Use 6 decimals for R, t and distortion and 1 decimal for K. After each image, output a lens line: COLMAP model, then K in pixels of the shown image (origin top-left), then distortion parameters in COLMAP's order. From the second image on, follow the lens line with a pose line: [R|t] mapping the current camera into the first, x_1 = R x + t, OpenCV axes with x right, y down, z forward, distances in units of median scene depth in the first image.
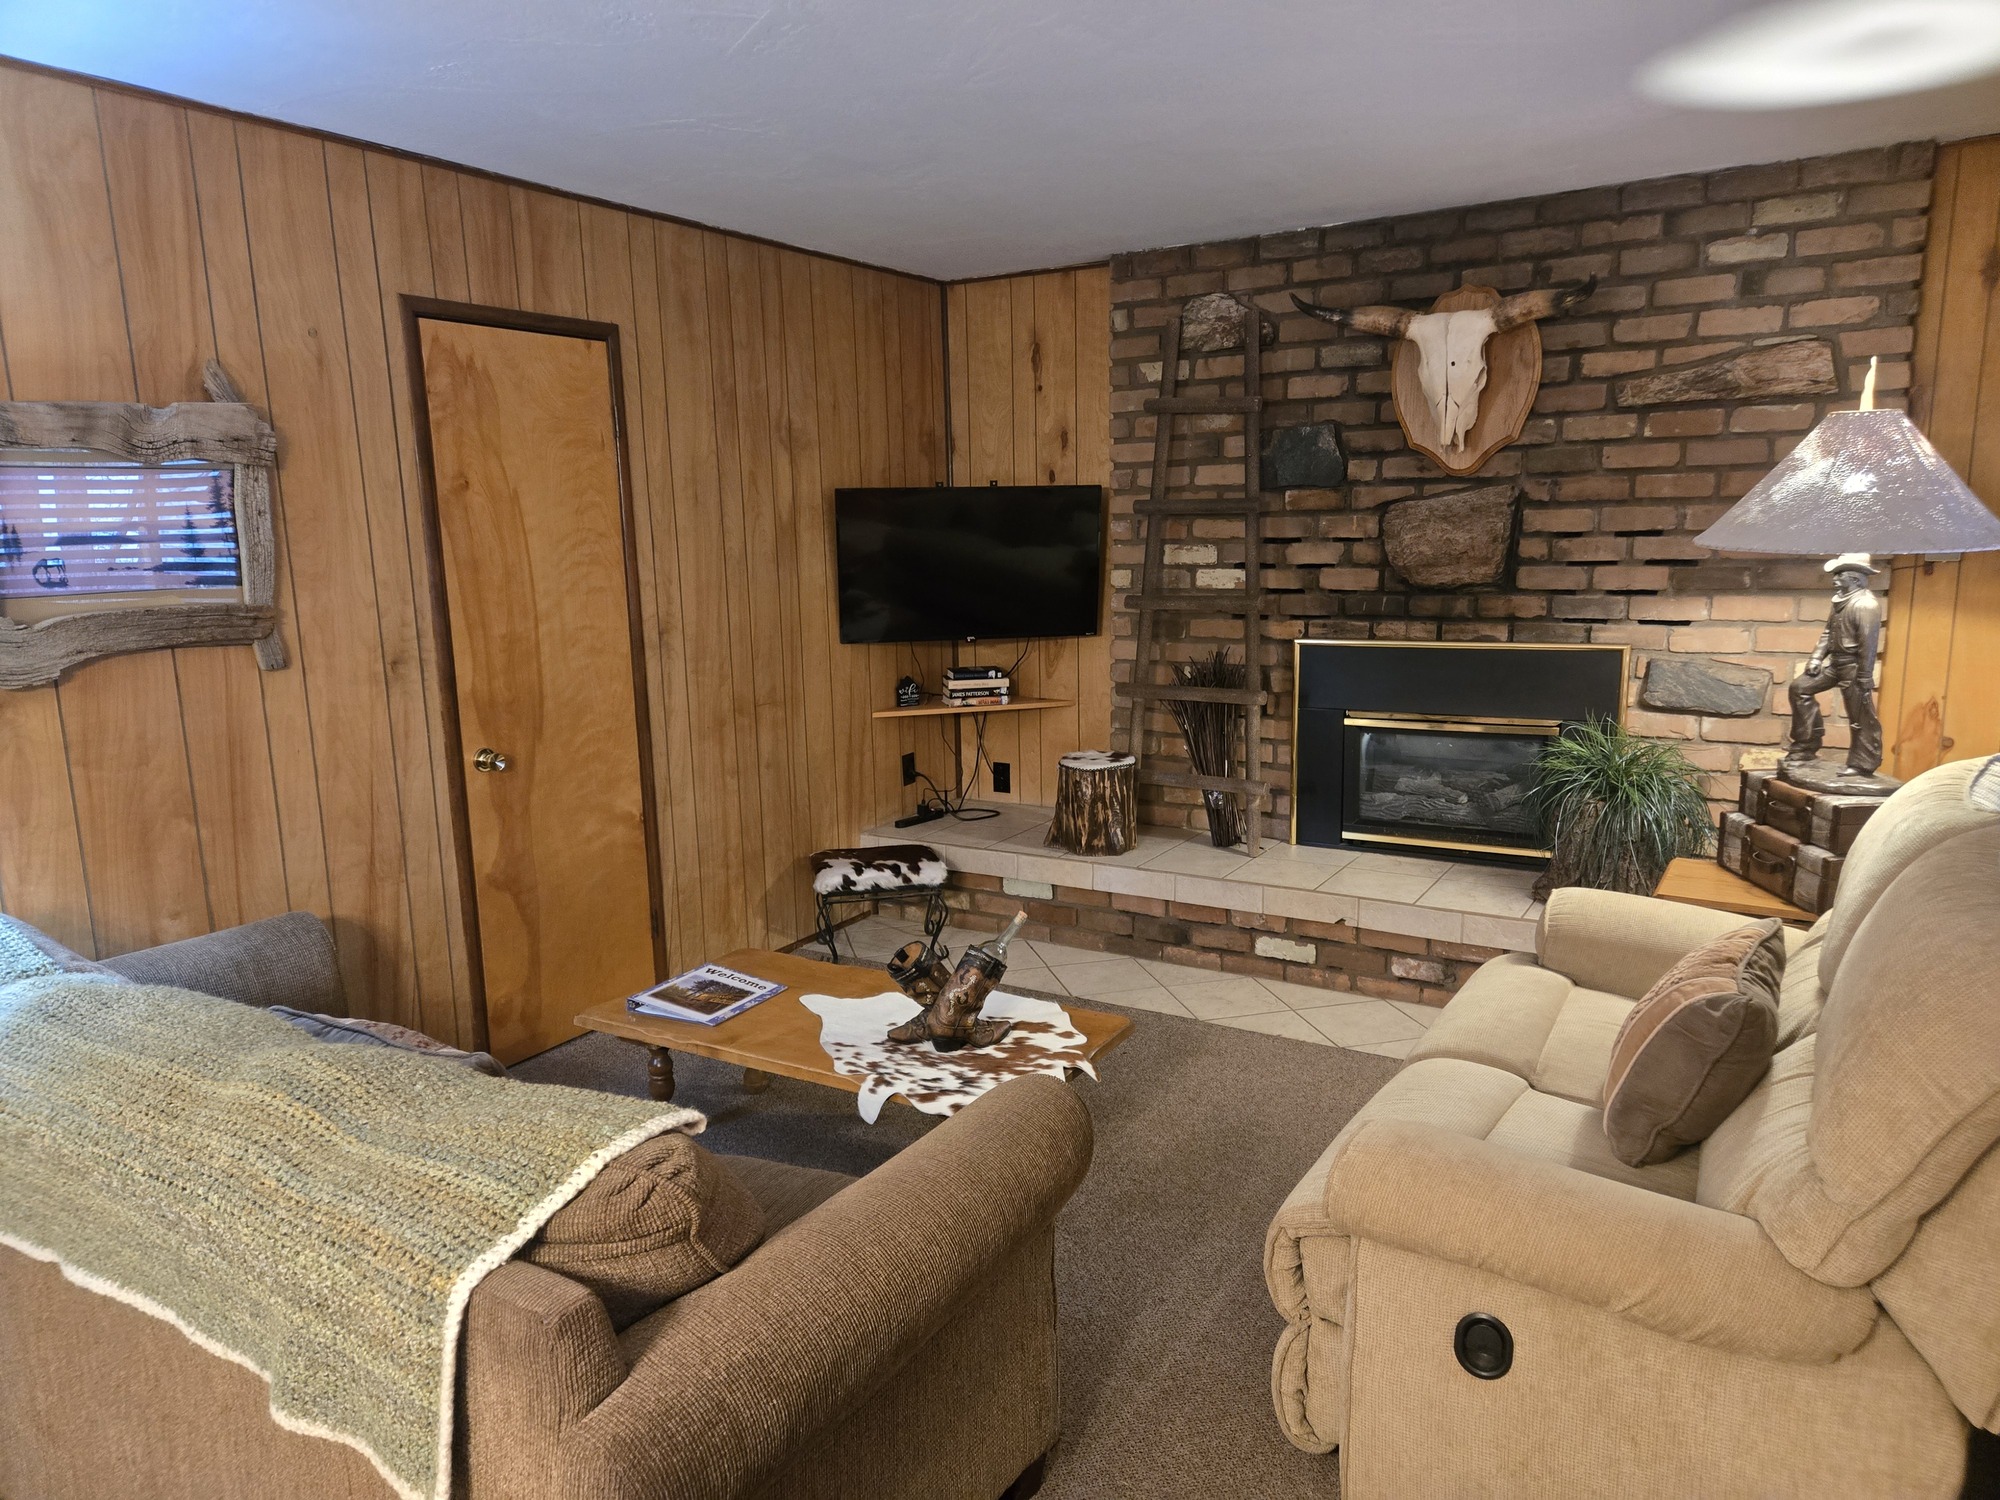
lens RADIAL K [[1339.7, 0, 997.9], [0, 1339.7, 749.7], [0, 0, 1]] dist [0.055095, -0.011226]
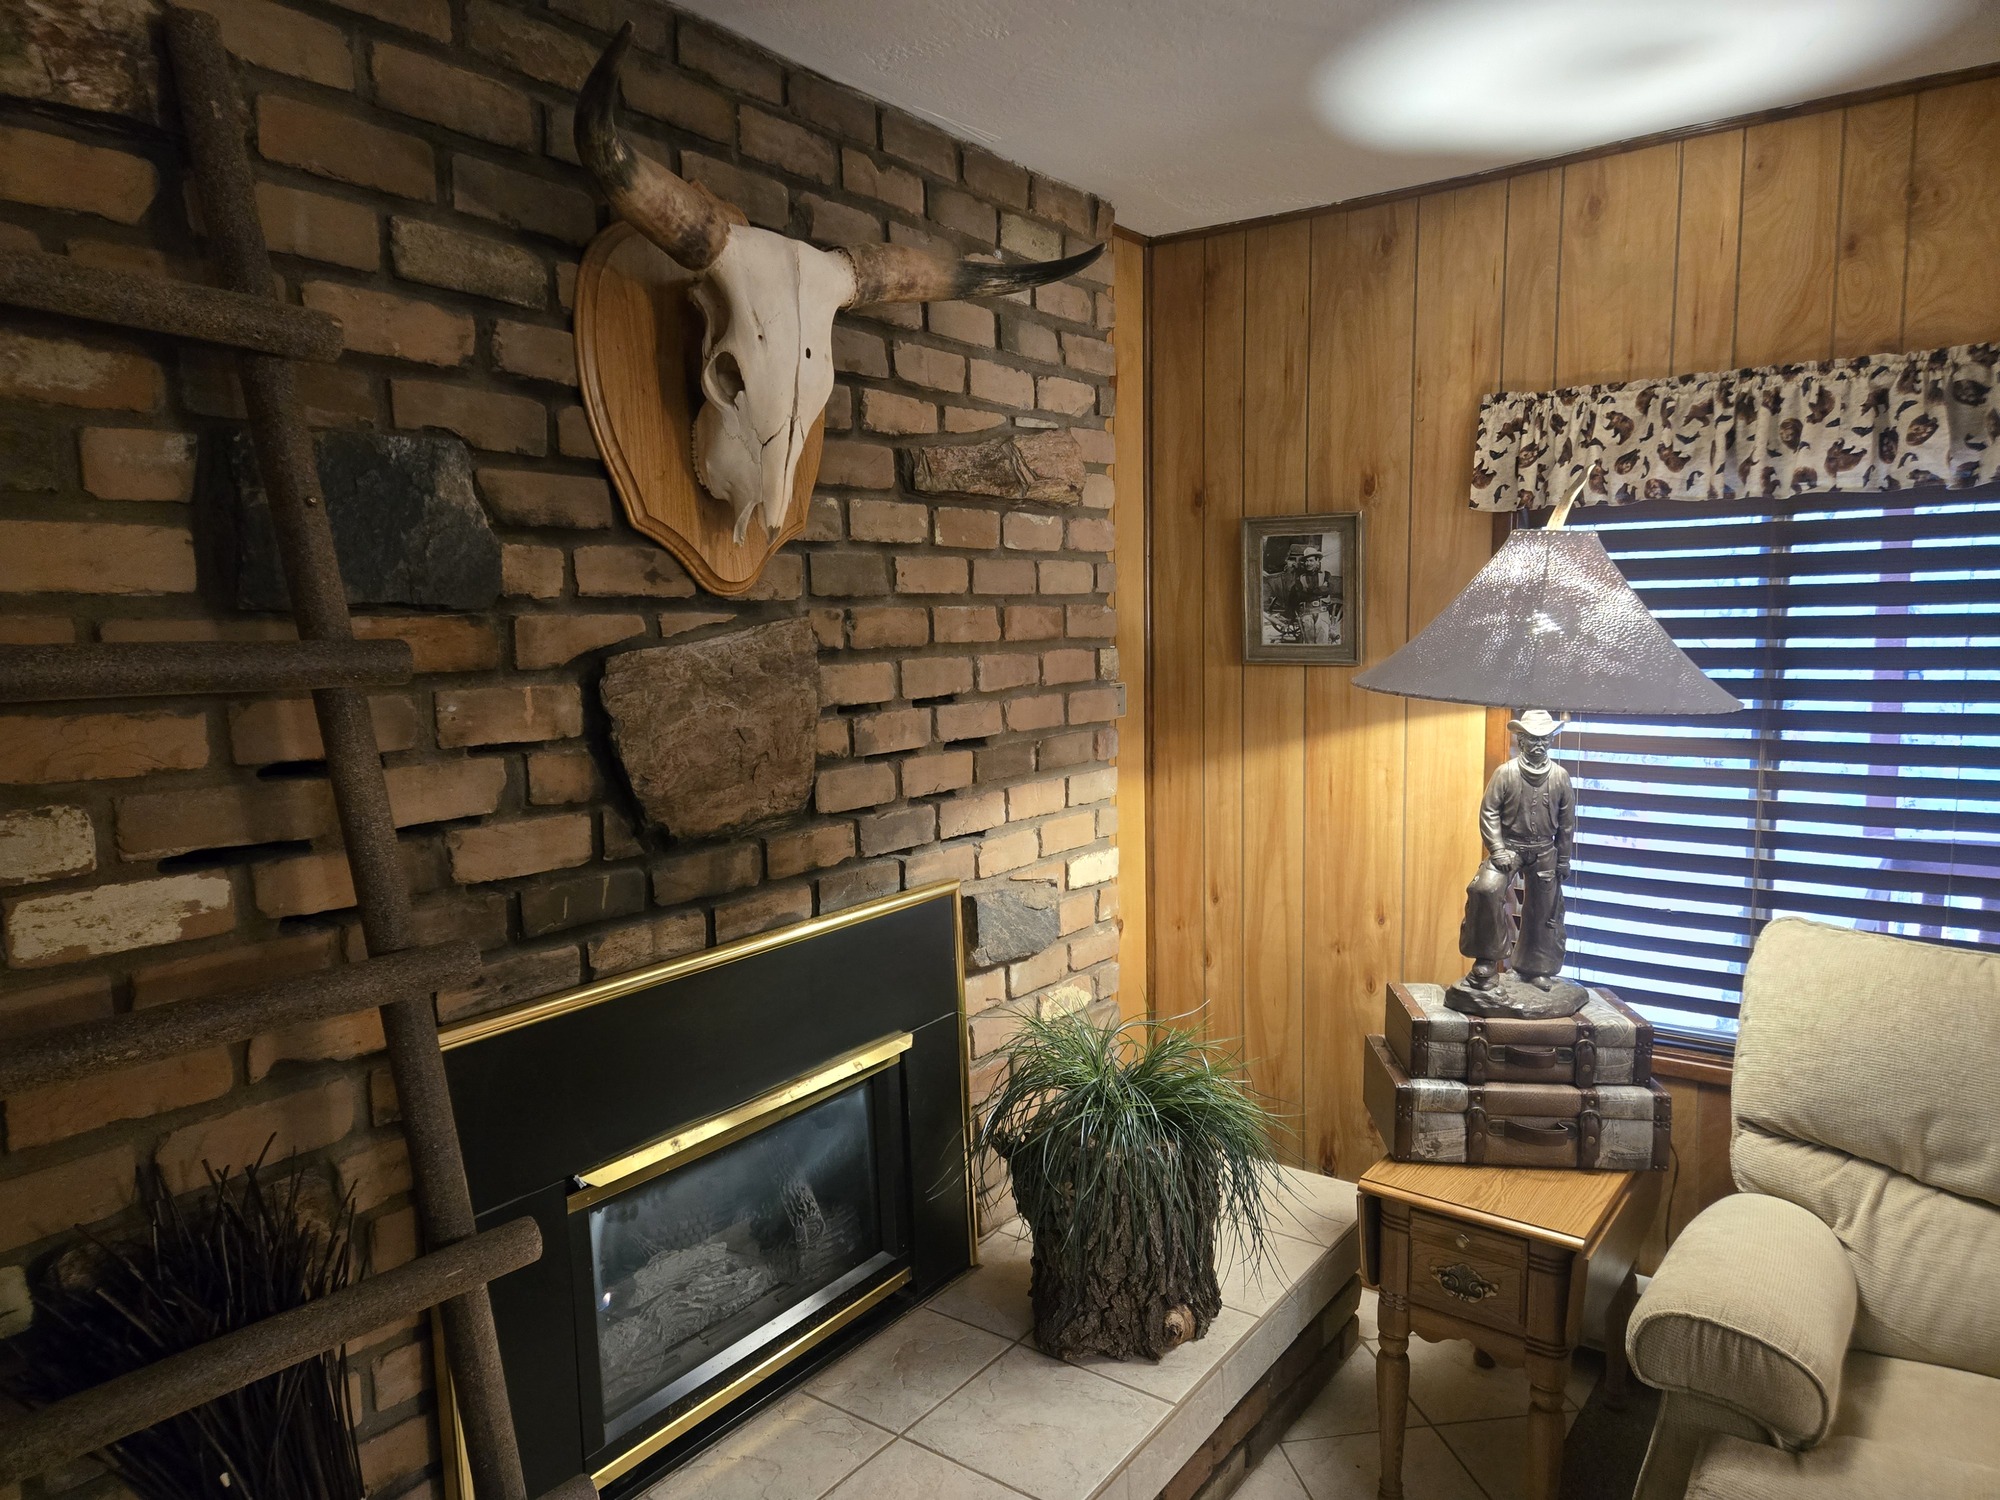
lens RADIAL K [[1339.7, 0, 1000.4], [0, 1339.7, 768.5], [0, 0, 1]] dist [0.055095, -0.011226]
pose [[0.071208, -0.097056, 0.992728, -0.117657], [0.185815, 0.979124, 0.082398, -0.162916], [-0.980001, 0.178596, 0.087756, 0.866900]]
